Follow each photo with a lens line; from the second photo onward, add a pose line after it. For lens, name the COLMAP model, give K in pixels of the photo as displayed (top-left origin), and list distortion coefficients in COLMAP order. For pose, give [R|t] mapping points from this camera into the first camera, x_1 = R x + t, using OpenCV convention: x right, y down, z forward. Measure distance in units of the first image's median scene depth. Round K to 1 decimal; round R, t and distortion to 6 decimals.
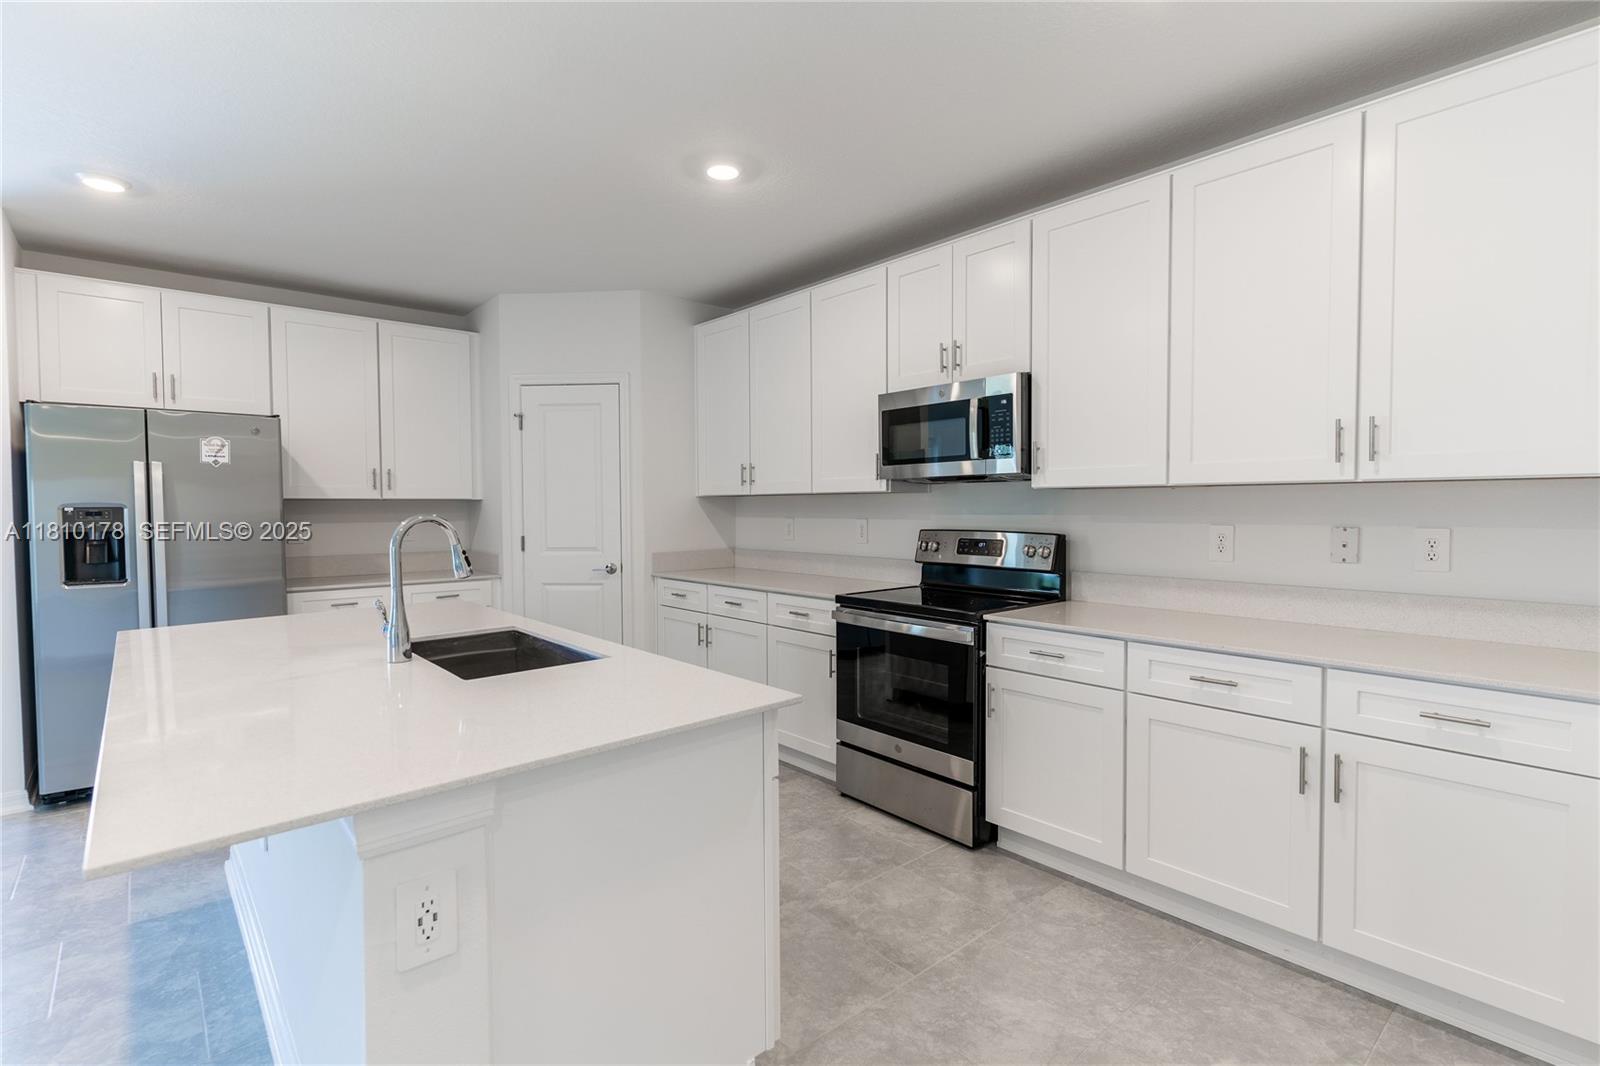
lens RADIAL K [[758.3, 0, 800.0], [0, 758.3, 533.0], [0, 0, 1]] dist [0.000879, 0.000135]
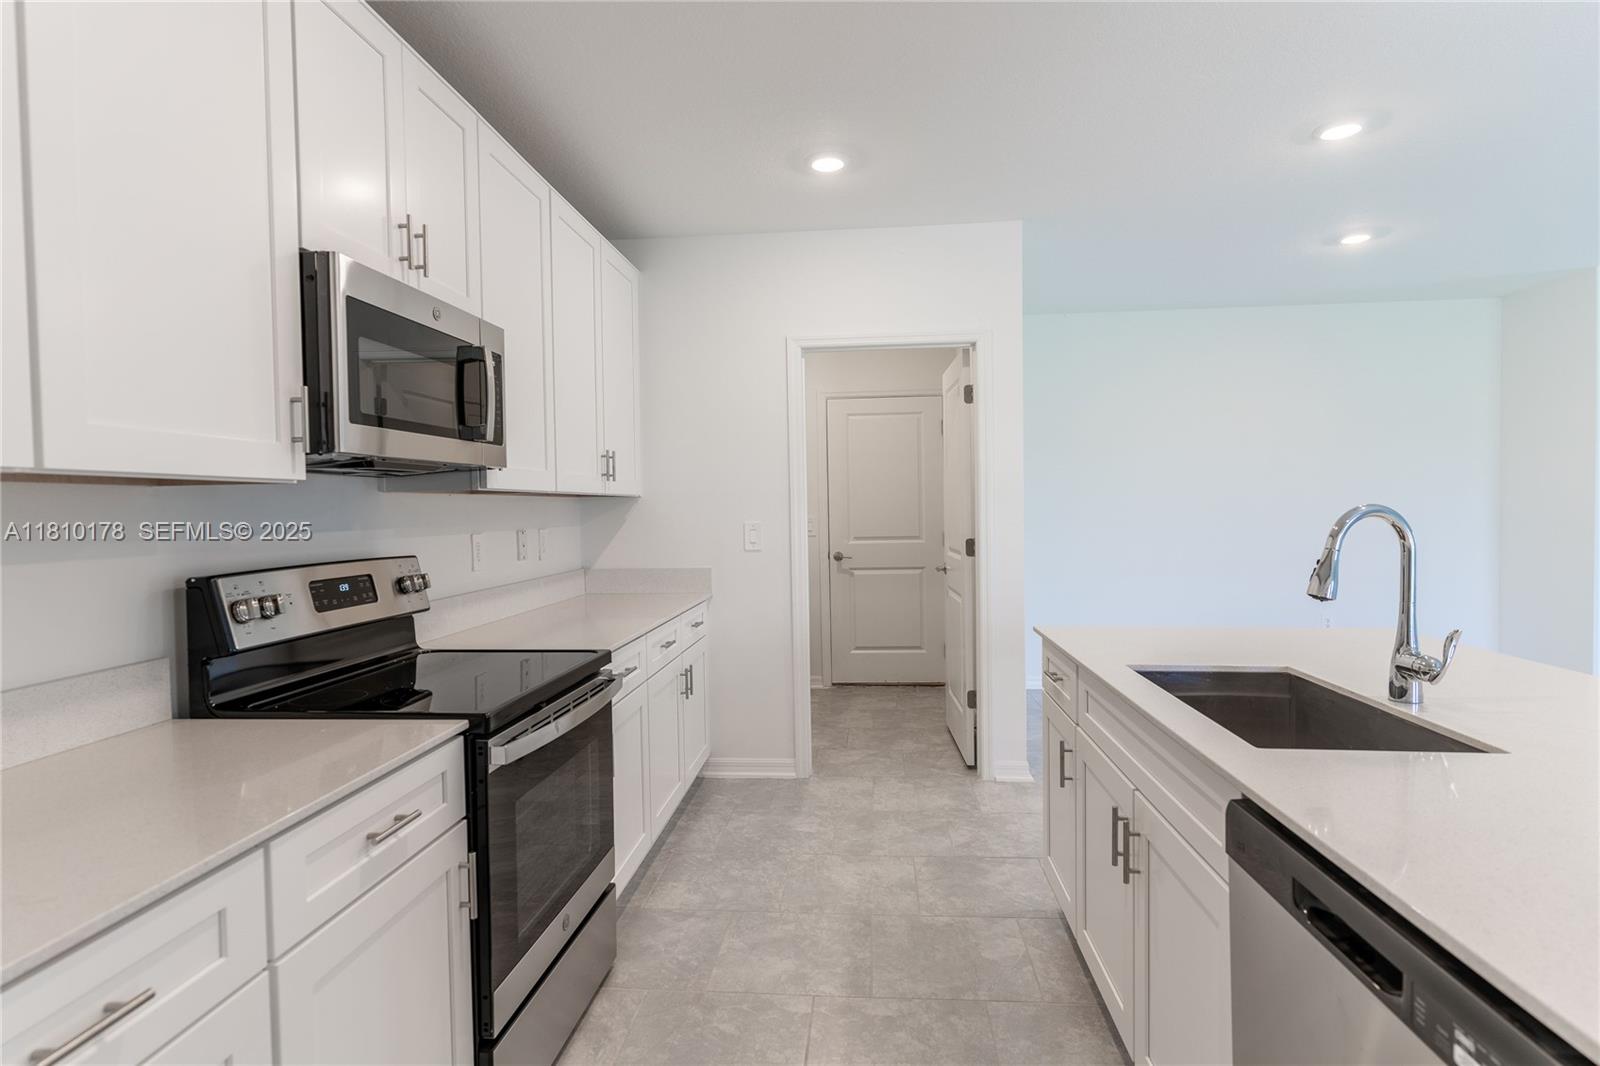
lens RADIAL K [[828.7, 0, 800.0], [0, 828.7, 533.0], [0, 0, 1]] dist [0.001218, 0.000117]
pose [[-0.687290, -0.008946, 0.726328, -0.428873], [0.043220, 0.997649, 0.053186, -0.041990], [-0.725096, 0.067946, -0.685288, 1.195514]]
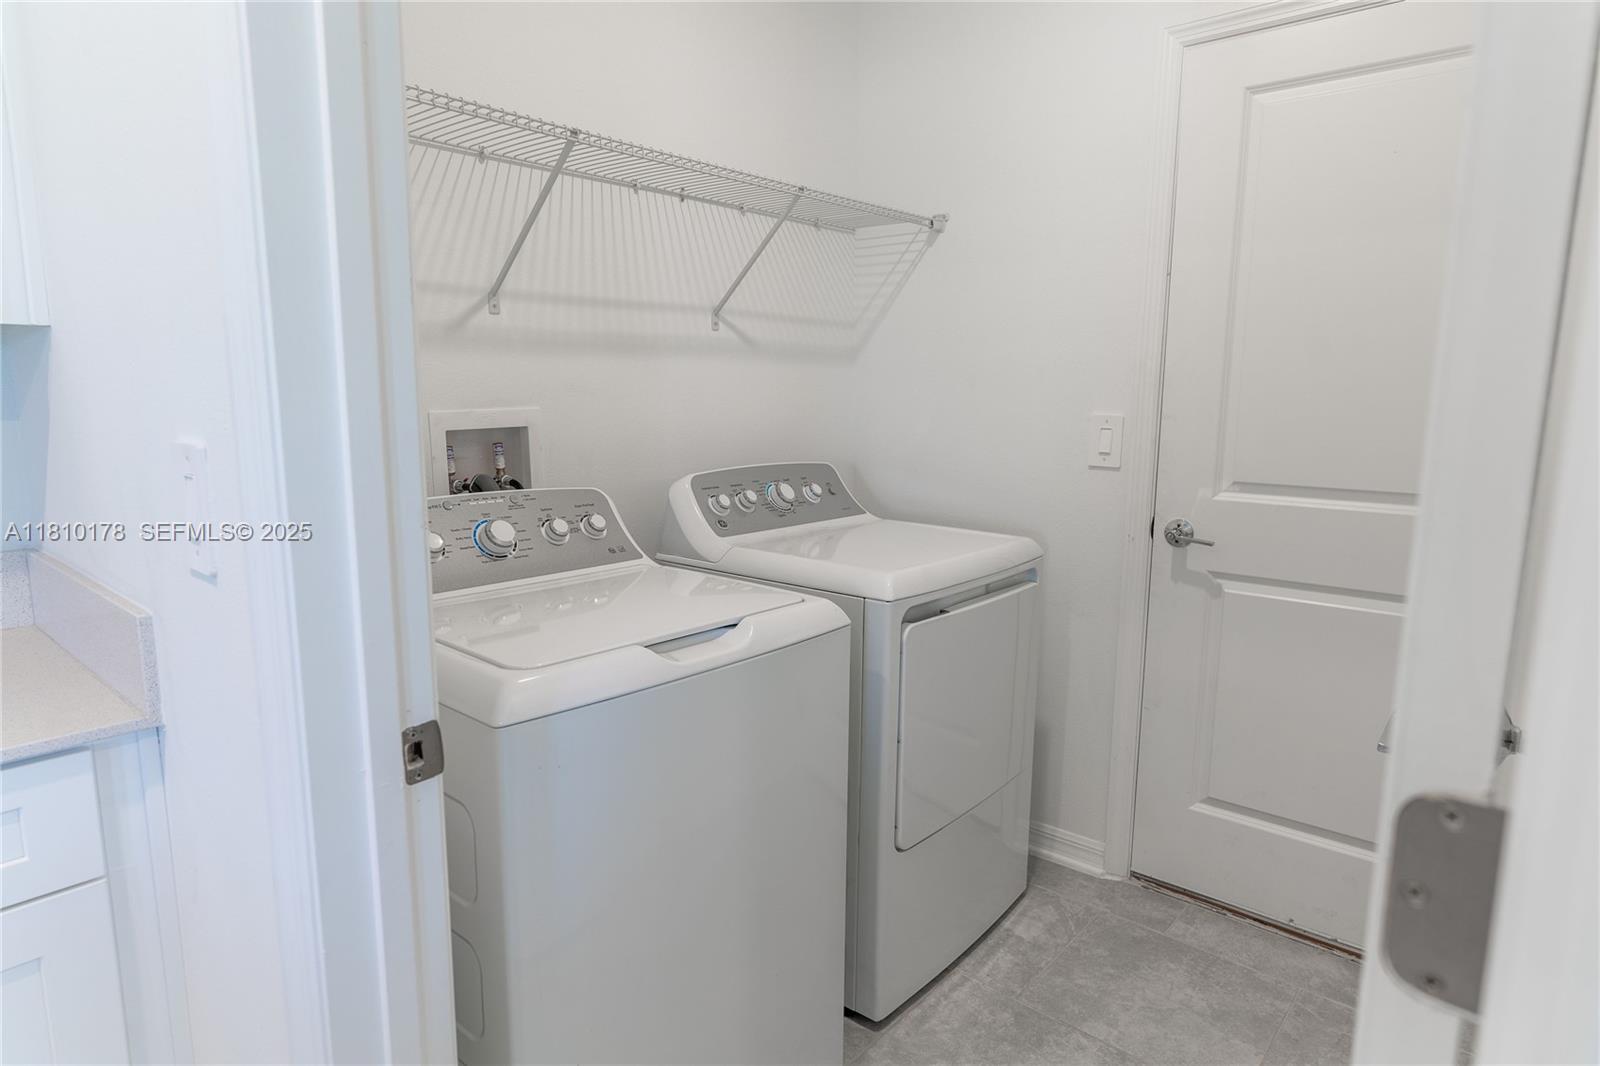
lens RADIAL K [[933.7, 0, 800.0], [0, 933.7, 533.0], [0, 0, 1]] dist [0.000061, -0.000014]
pose [[-0.134758, -0.159642, 0.977934, 0.178466], [0.023982, 0.986122, 0.164283, -0.013640], [-0.990588, 0.045592, -0.129060, 0.274608]]
